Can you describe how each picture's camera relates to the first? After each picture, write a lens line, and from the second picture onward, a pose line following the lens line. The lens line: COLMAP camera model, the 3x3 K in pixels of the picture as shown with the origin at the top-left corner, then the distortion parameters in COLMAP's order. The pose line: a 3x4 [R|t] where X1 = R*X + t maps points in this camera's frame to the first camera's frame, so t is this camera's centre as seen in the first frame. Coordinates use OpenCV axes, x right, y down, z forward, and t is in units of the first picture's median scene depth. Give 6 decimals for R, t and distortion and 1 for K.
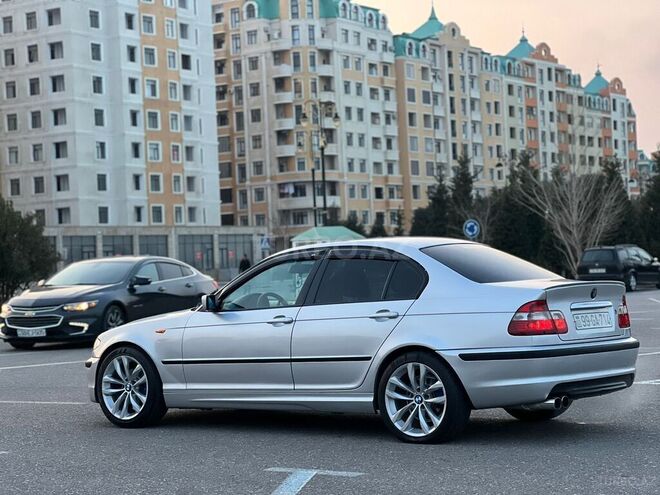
lens RADIAL K [[1453.7, 0, 330.0], [0, 1453.7, 247.5], [0, 0, 1]] dist [-0.012077, 3.627700]
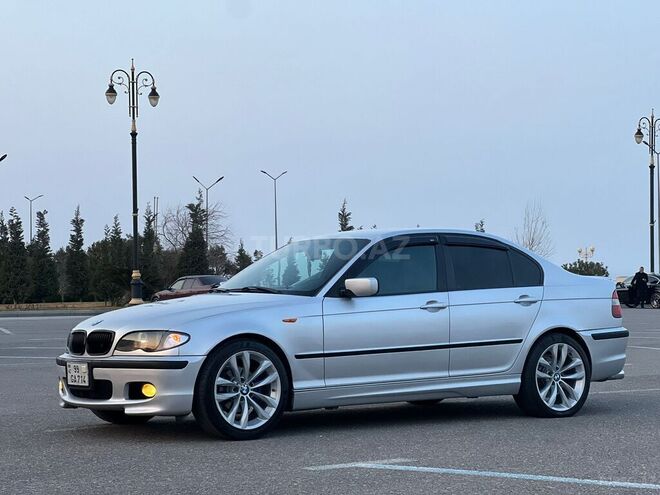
lens RADIAL K [[1453.7, 0, 330.0], [0, 1453.7, 247.5], [0, 0, 1]] dist [-0.012077, 3.627700]
pose [[0.299958, 0.057386, 0.952225, -0.162038], [-0.020310, 0.998347, -0.053768, 0.010737], [-0.953736, -0.003212, 0.300628, 0.128662]]
